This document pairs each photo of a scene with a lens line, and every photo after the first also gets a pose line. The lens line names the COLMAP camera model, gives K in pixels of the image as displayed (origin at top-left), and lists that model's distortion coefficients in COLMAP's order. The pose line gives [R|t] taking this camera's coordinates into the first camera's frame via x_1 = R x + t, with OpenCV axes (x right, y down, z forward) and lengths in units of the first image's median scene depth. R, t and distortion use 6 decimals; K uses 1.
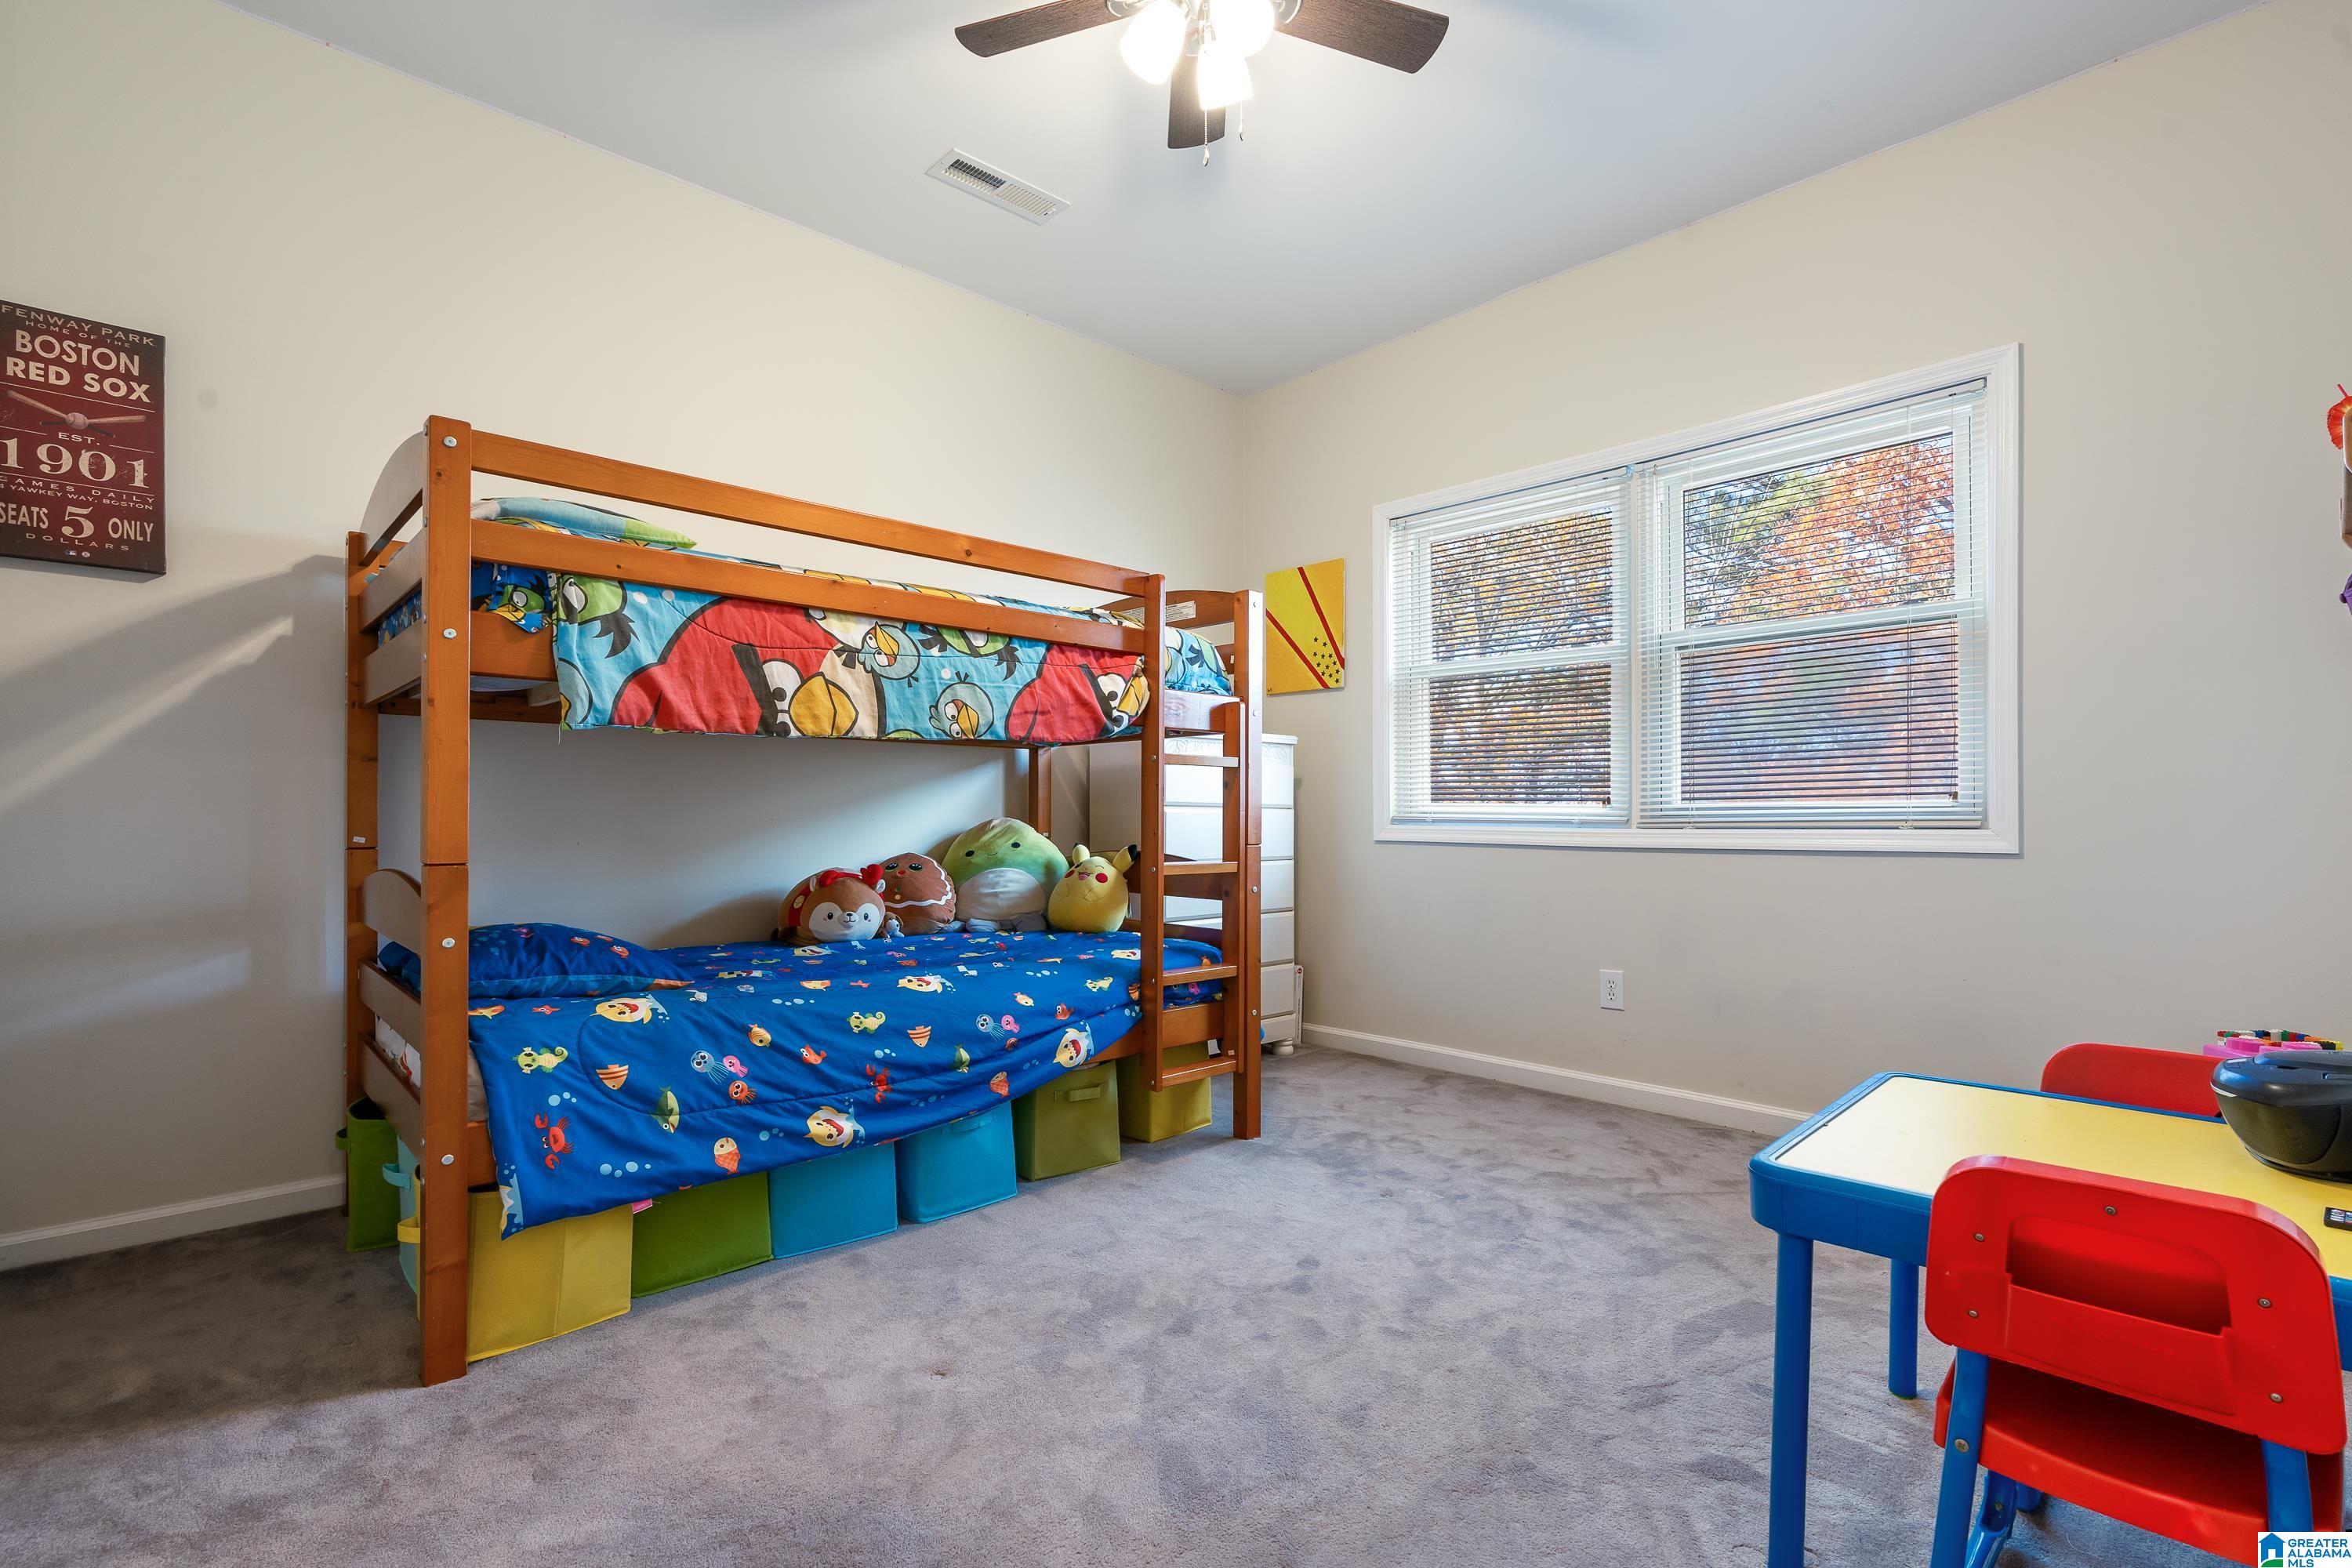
lens RADIAL K [[1067.6, 0, 1184.7], [0, 1067.6, 798.1], [0, 0, 1]] dist [-0.011812, 0.000750]
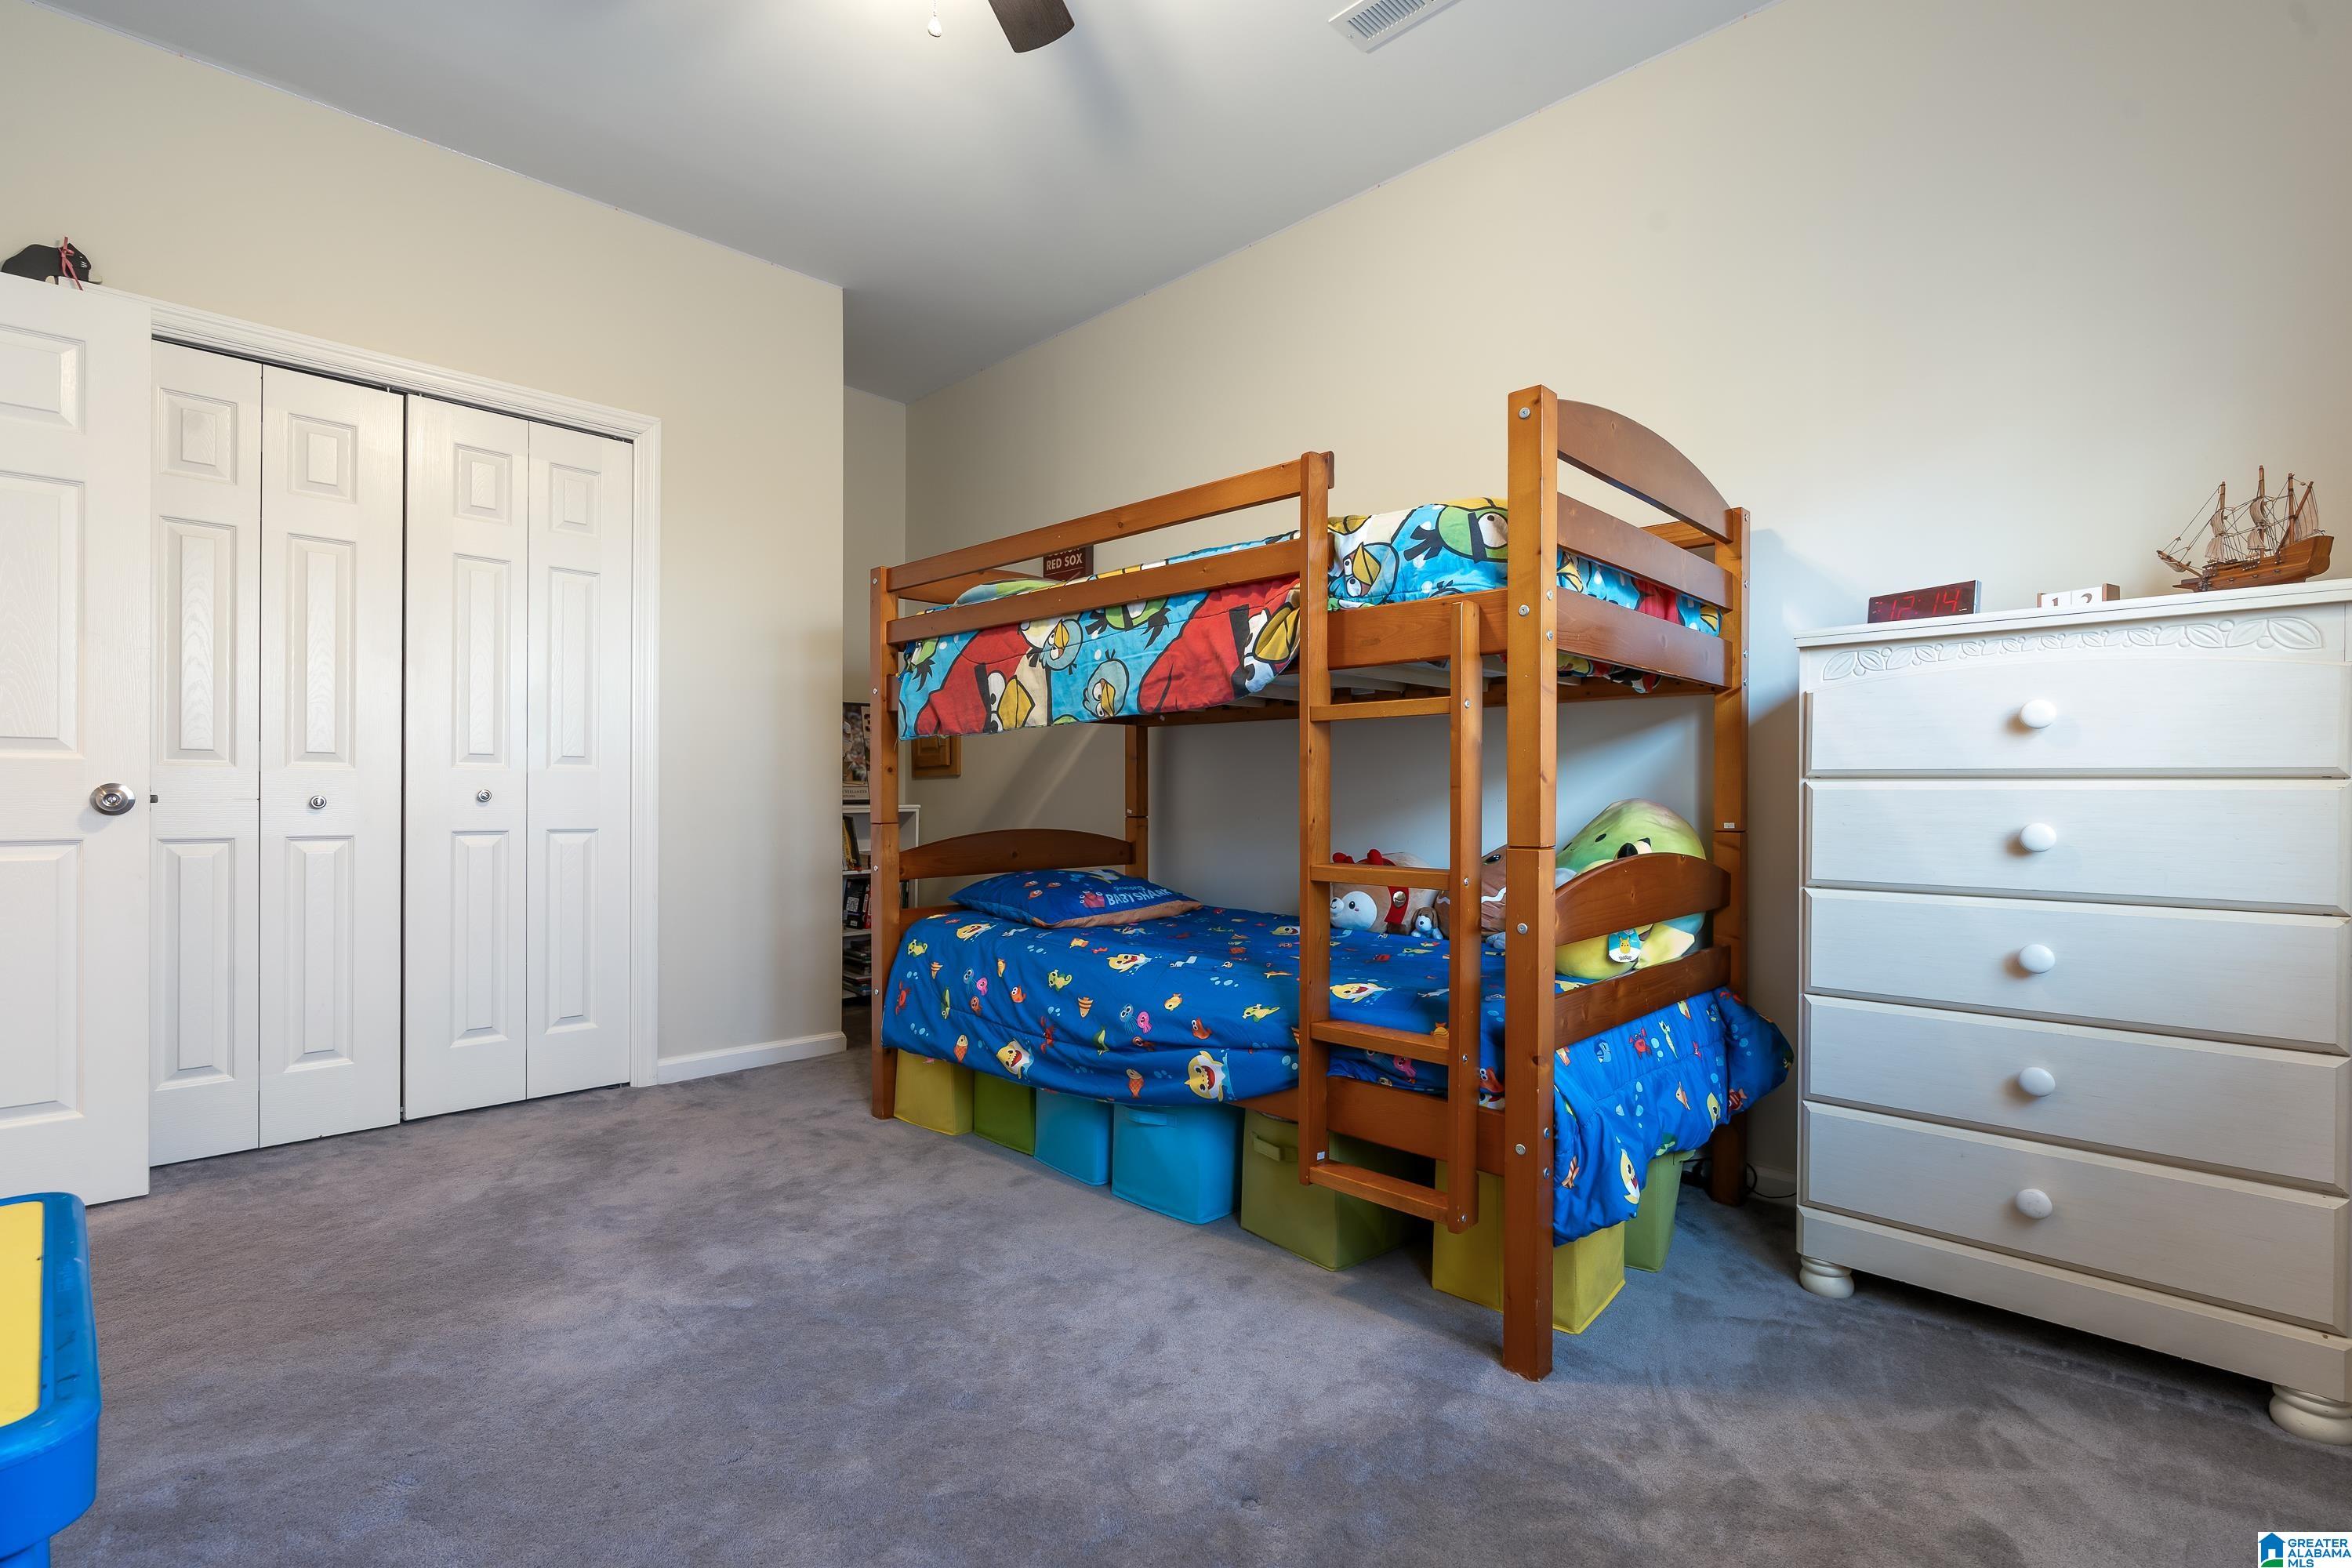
lens RADIAL K [[1067.6, 0, 1184.8], [0, 1067.6, 793.6], [0, 0, 1]] dist [-0.011812, 0.000750]
pose [[0.050669, -0.003108, -0.998711, 0.801963], [0.014455, 0.999893, -0.002378, 0.018681], [0.998611, -0.014315, 0.050709, 1.049246]]
